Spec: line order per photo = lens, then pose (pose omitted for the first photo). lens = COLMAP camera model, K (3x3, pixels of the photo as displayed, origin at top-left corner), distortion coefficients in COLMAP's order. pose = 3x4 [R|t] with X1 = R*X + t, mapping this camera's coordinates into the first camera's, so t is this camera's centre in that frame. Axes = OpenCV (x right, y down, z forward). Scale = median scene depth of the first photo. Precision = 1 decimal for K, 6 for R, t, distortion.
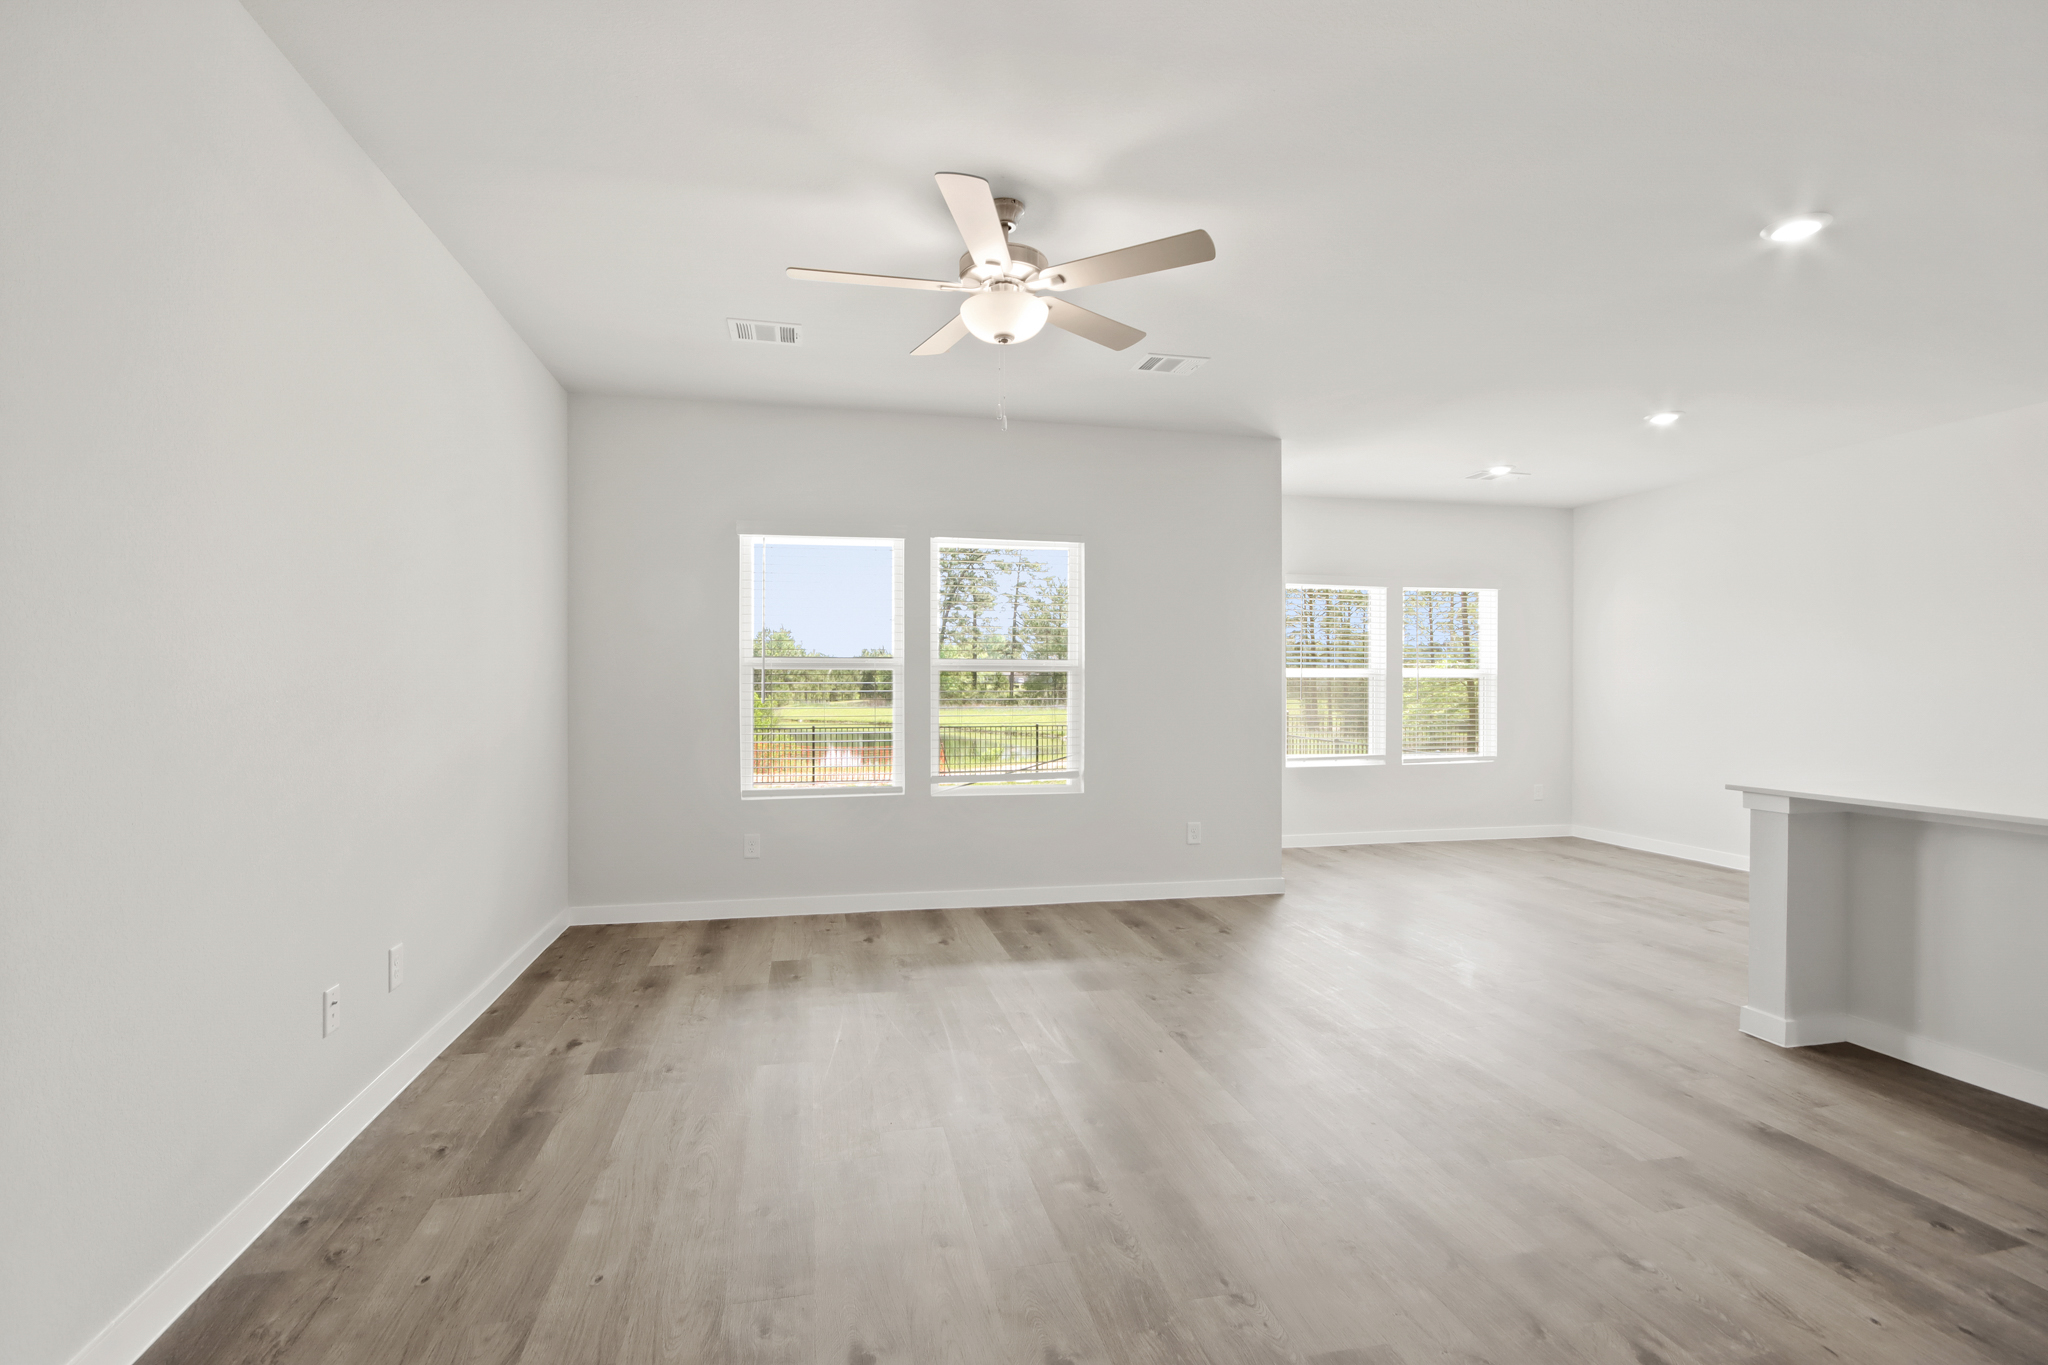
lens RADIAL K [[978.8, 0, 1024.0], [0, 978.8, 682.5], [0, 0, 1]] dist [0.000718, 0.000247]
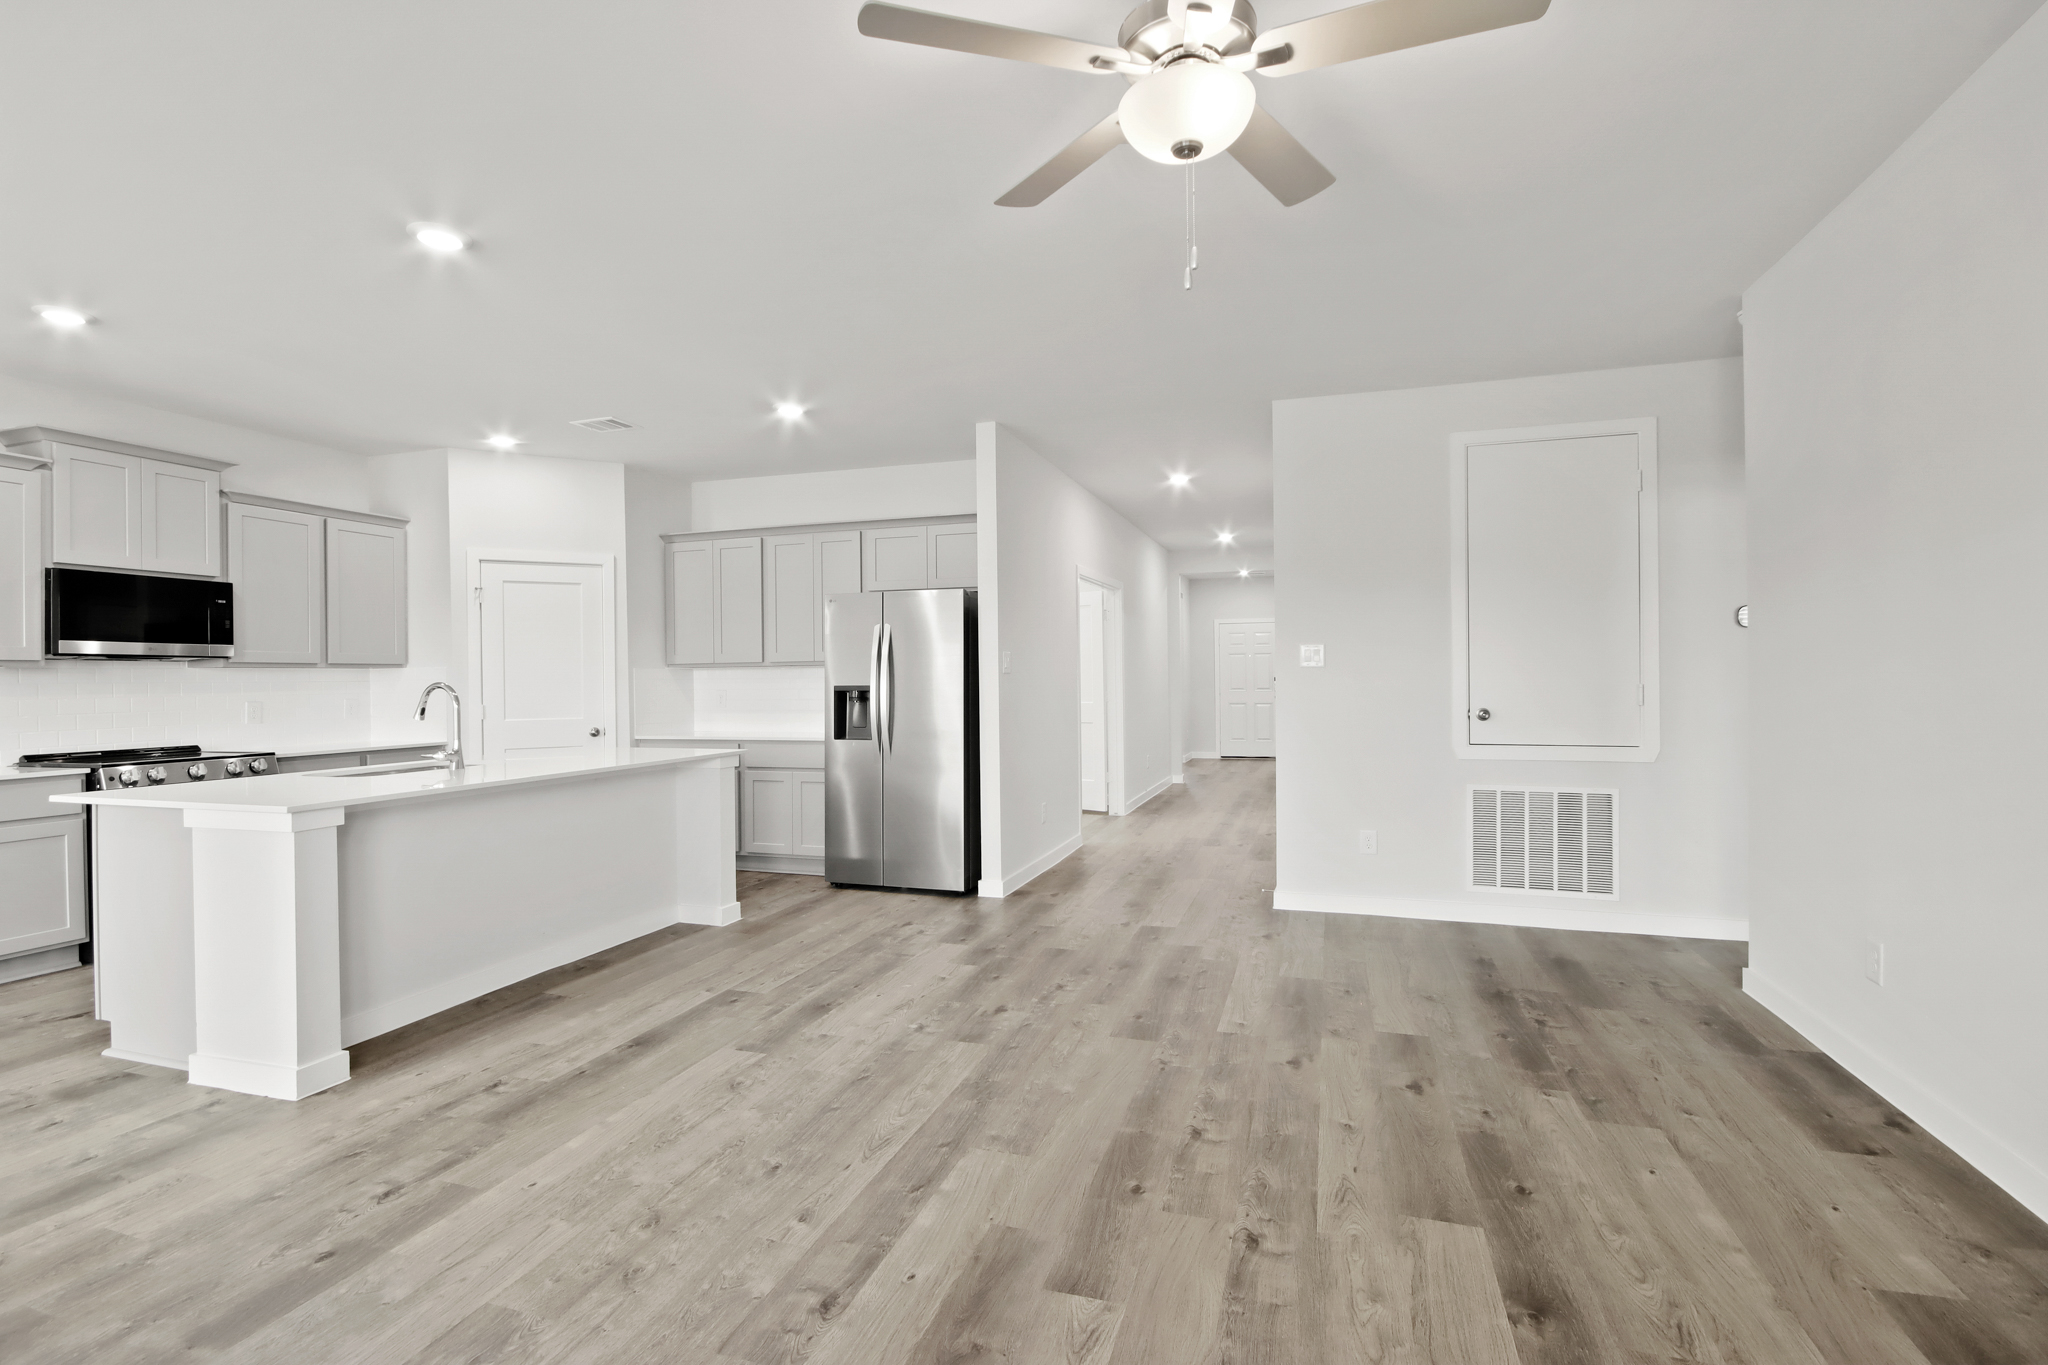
lens RADIAL K [[974.1, 0, 1000.6], [0, 974.1, 681.8], [0, 0, 1]] dist [0.020948, -0.017304]
pose [[-0.855570, 0.003469, 0.517675, -0.321289], [0.003816, 0.999993, -0.000395, 0.002985], [-0.517673, 0.001637, -0.855577, 2.098907]]
